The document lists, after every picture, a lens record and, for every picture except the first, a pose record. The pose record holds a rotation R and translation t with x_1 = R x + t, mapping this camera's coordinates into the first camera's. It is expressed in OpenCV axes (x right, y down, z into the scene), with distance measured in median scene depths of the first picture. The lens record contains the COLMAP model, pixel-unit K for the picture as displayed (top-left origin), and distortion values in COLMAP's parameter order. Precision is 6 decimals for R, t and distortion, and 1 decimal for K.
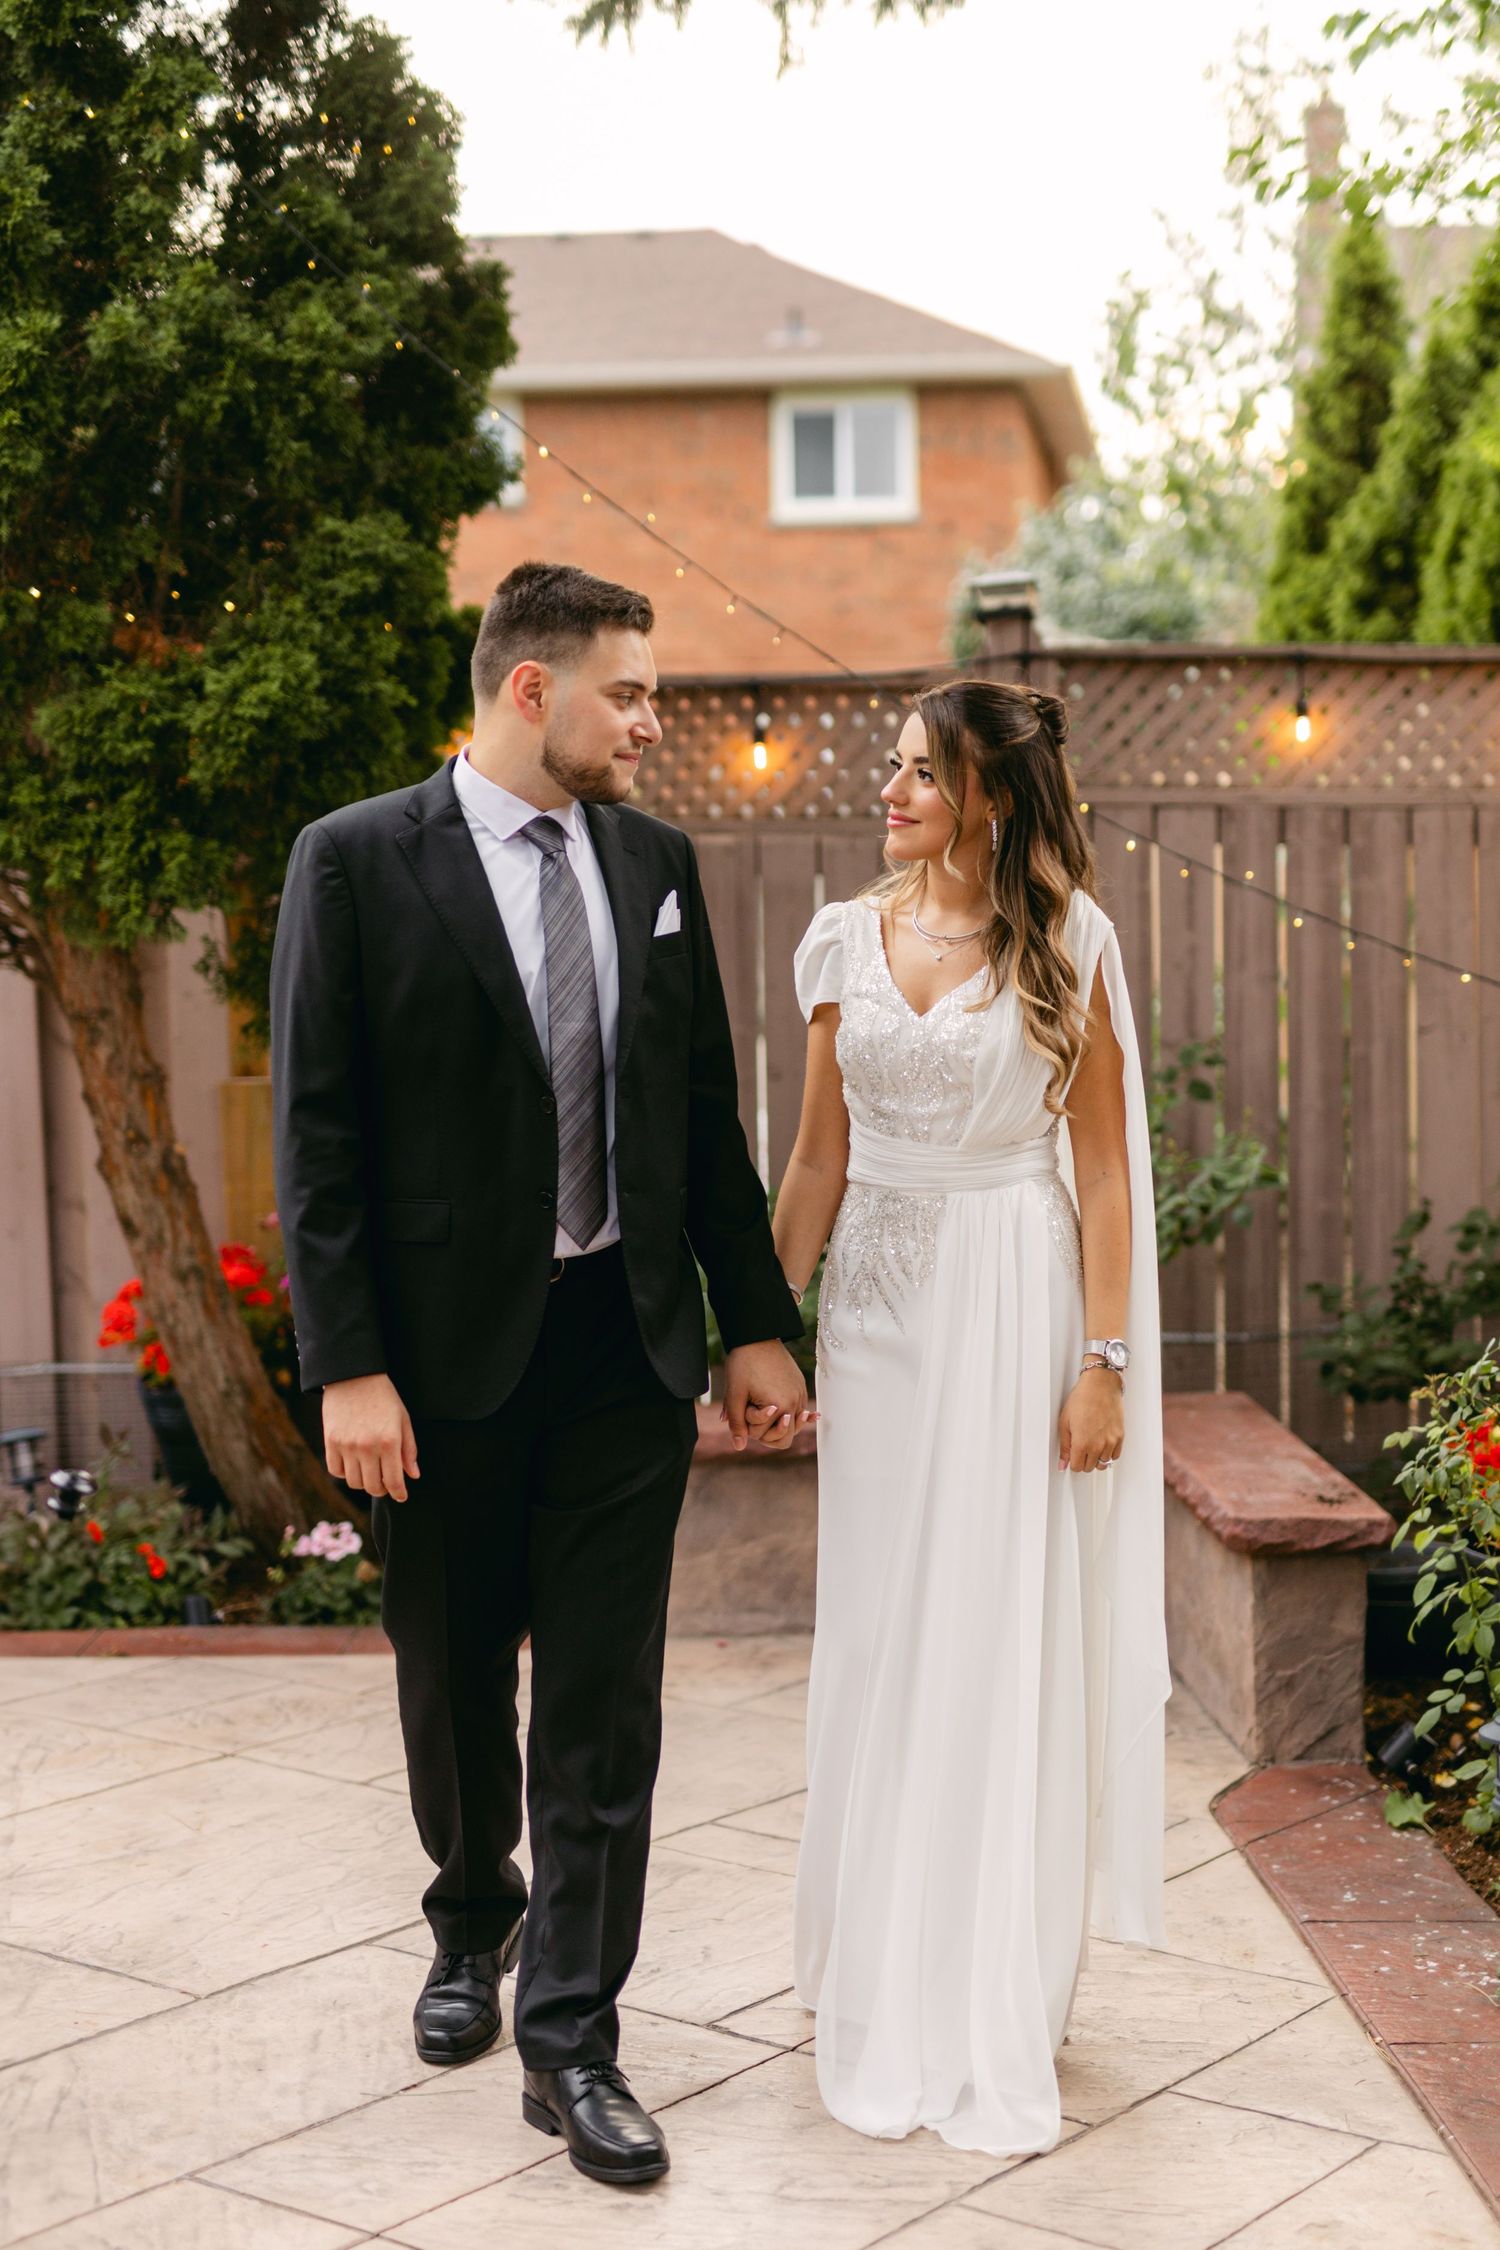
lens RADIAL K [[3756.1, 0, 750.0], [0, 3756.1, 1125.0], [0, 0, 1]] dist [-0.005267, 0.031318]
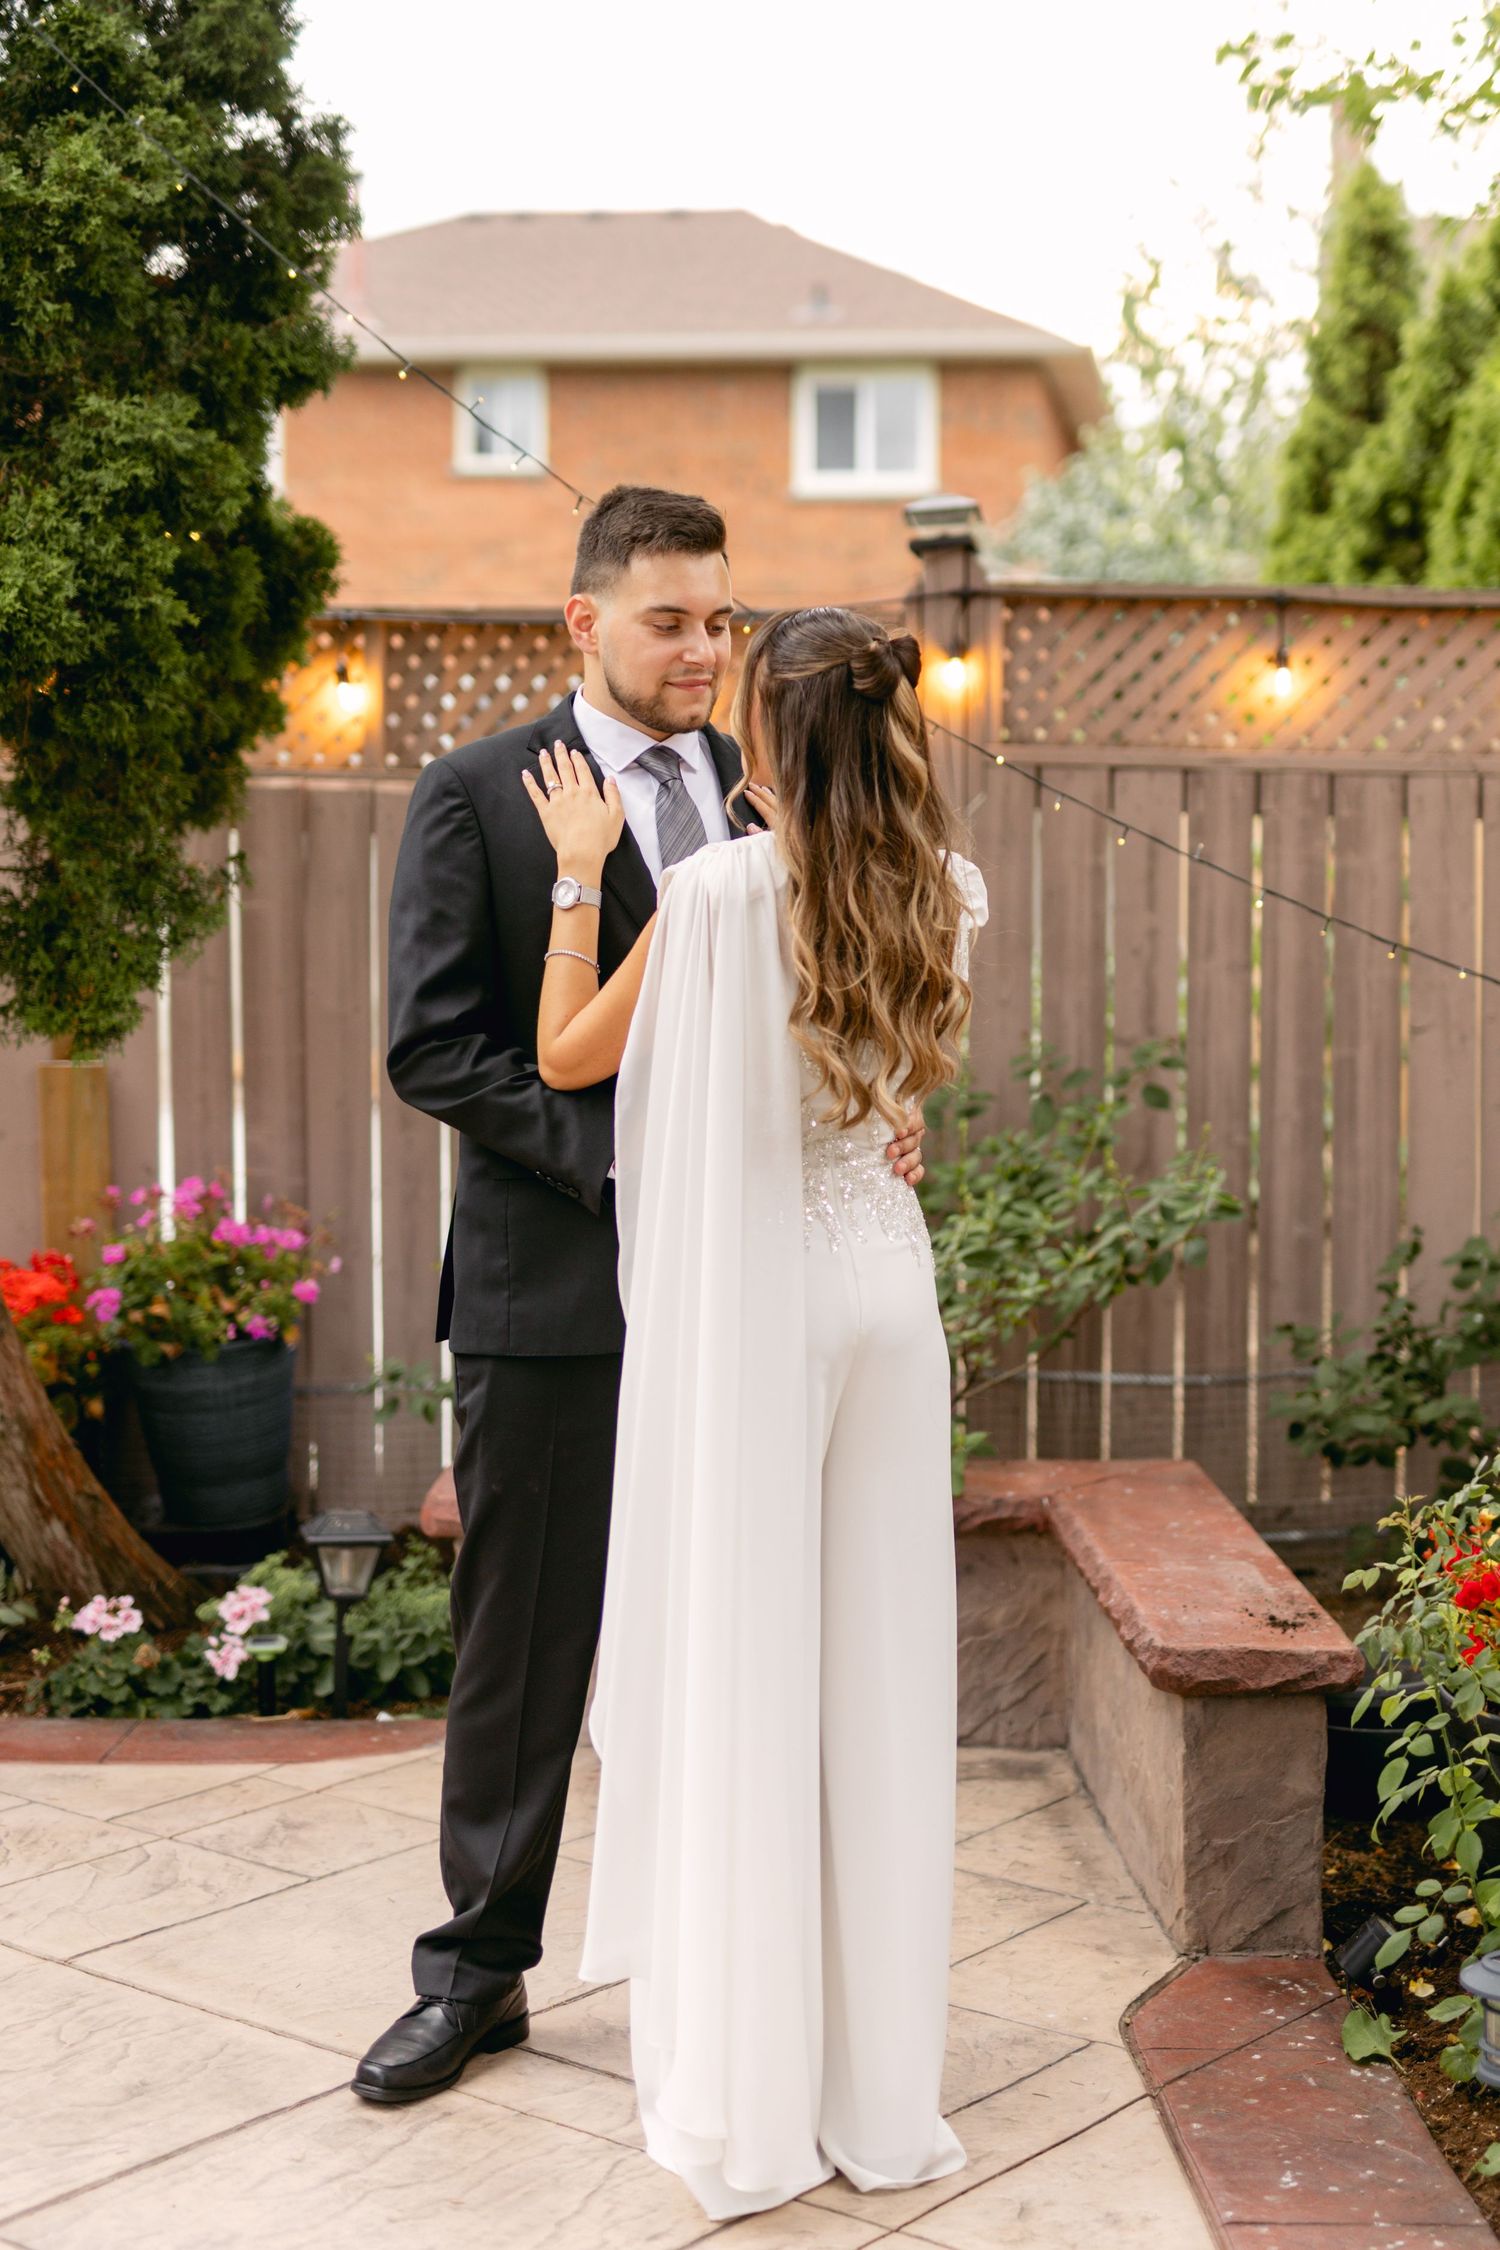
lens RADIAL K [[3691.5, 0, 748.4], [0, 3691.5, 991.9], [0, 0, 1]] dist [-0.001993, 0.013608]
pose [[0.999817, 0.017805, -0.006959, 0.035076], [-0.017984, 0.999486, -0.026536, -0.010067], [0.006483, 0.026656, 0.999624, 0.167544]]
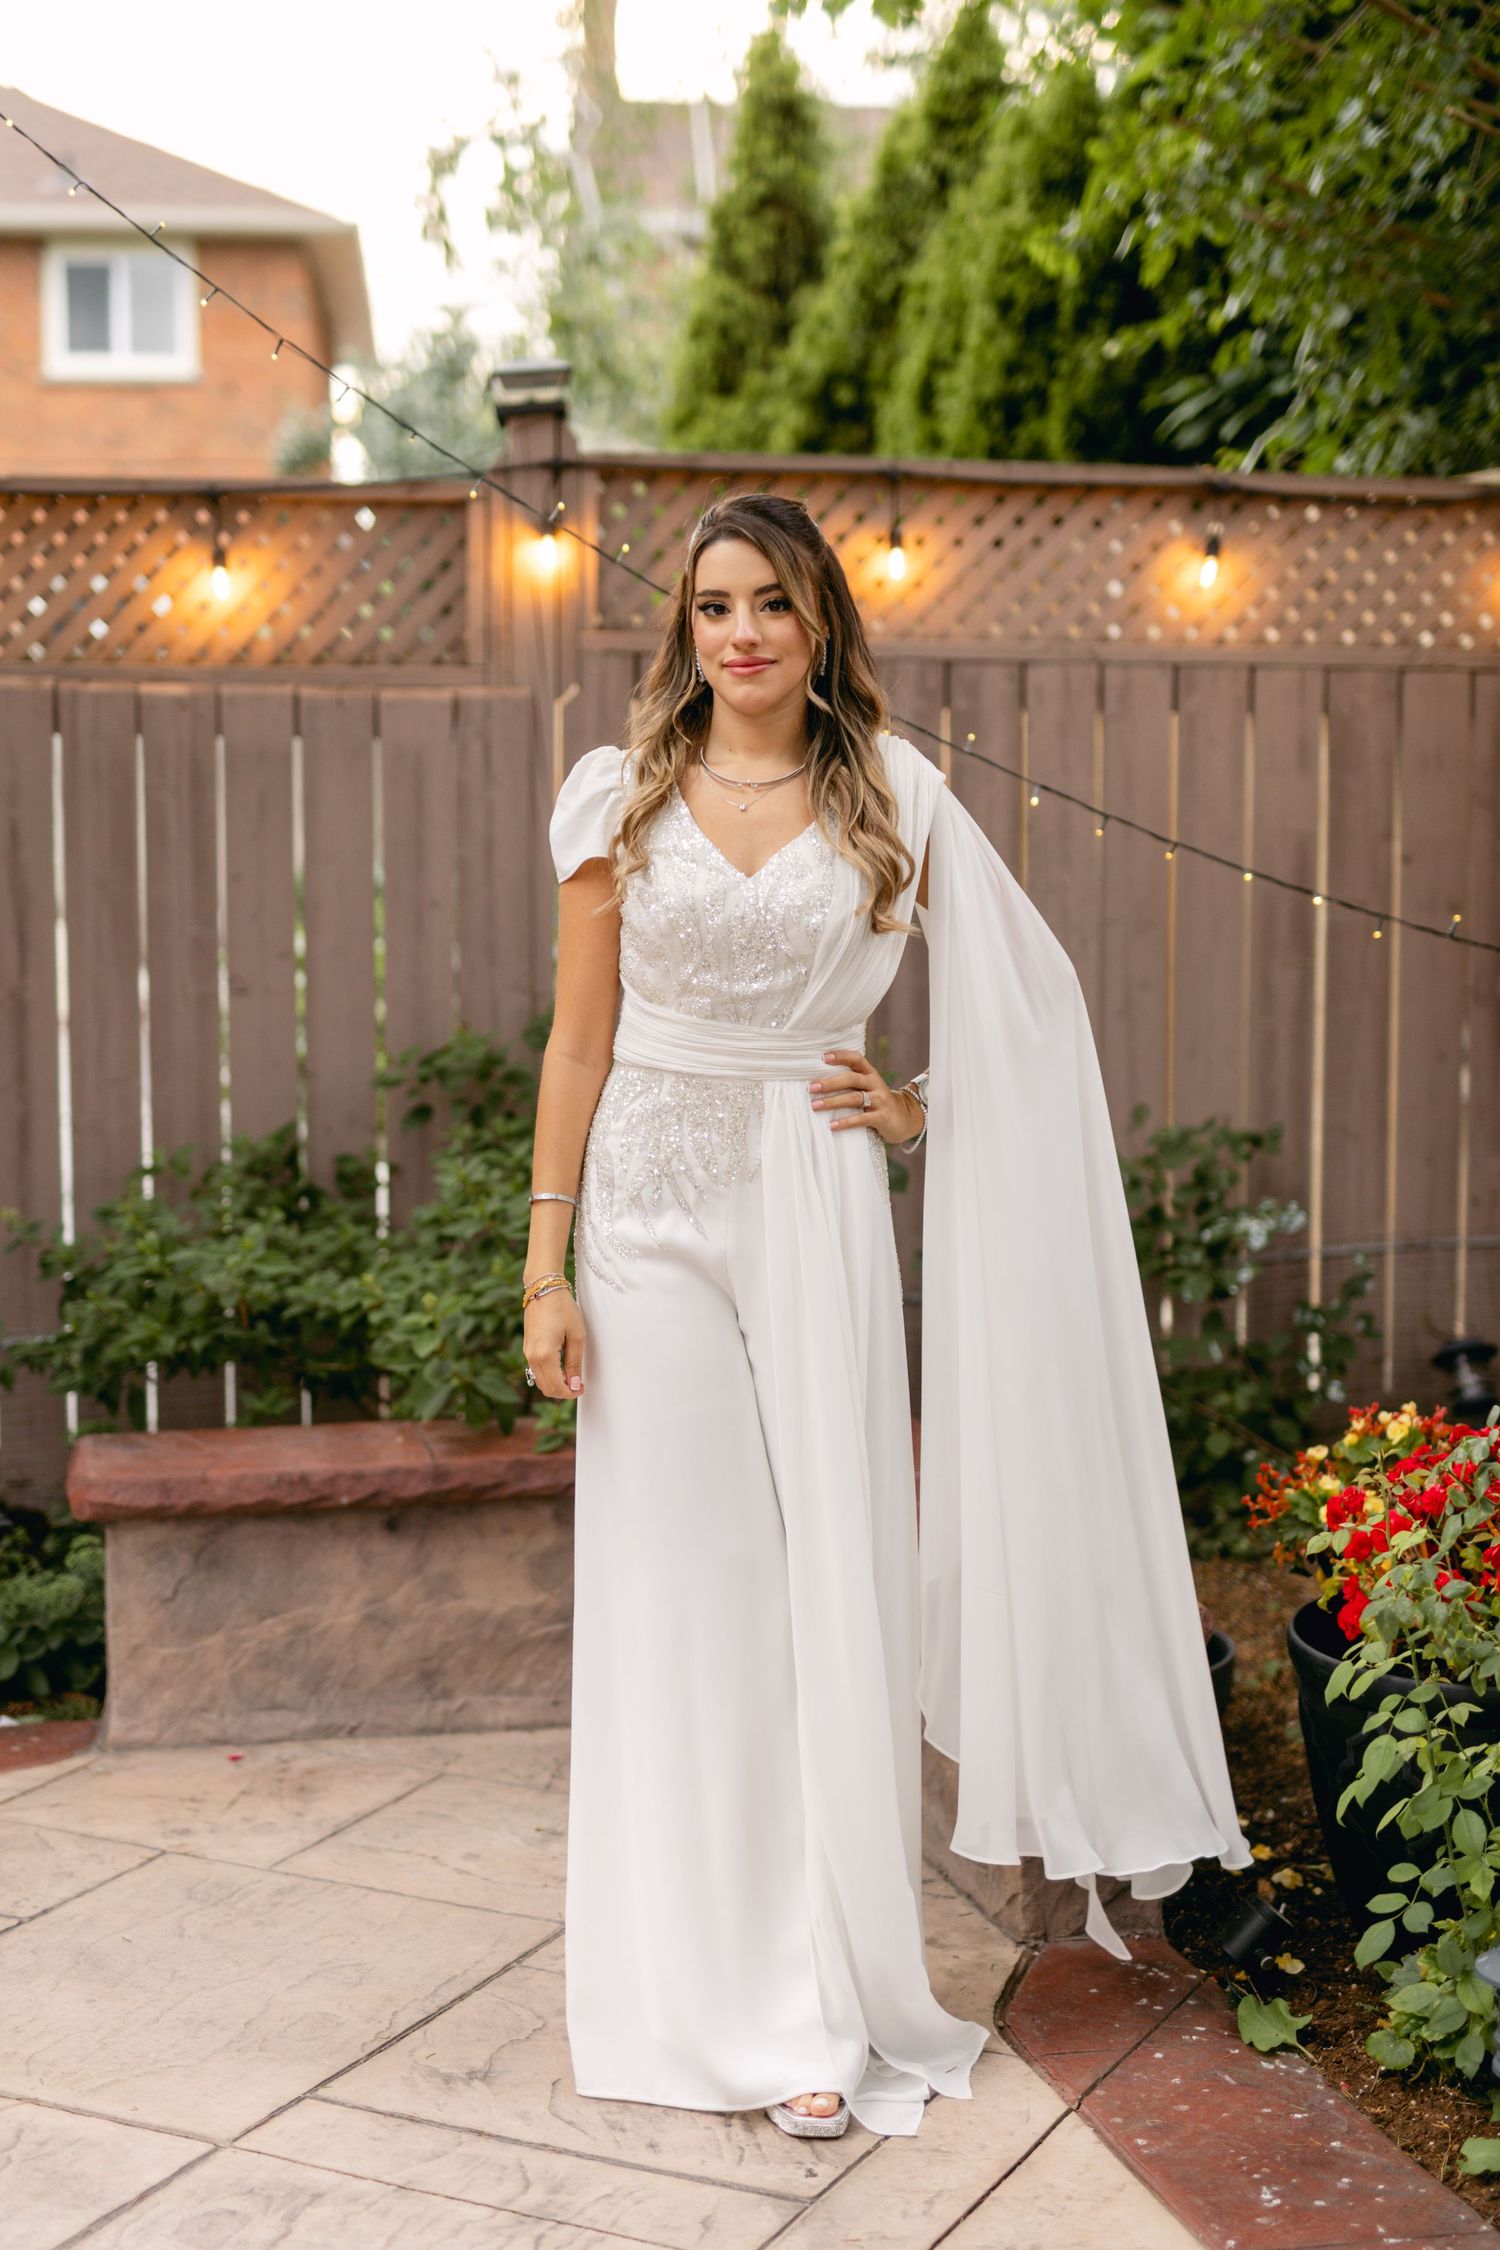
lens RADIAL K [[3756.1, 0, 750.0], [0, 3756.1, 1125.0], [0, 0, 1]] dist [-0.005267, 0.031318]
pose [[0.981058, -0.007048, 0.193588, -0.048469], [0.000763, 0.999471, 0.032518, -0.012022], [-0.193715, -0.031755, 0.980544, 0.234891]]
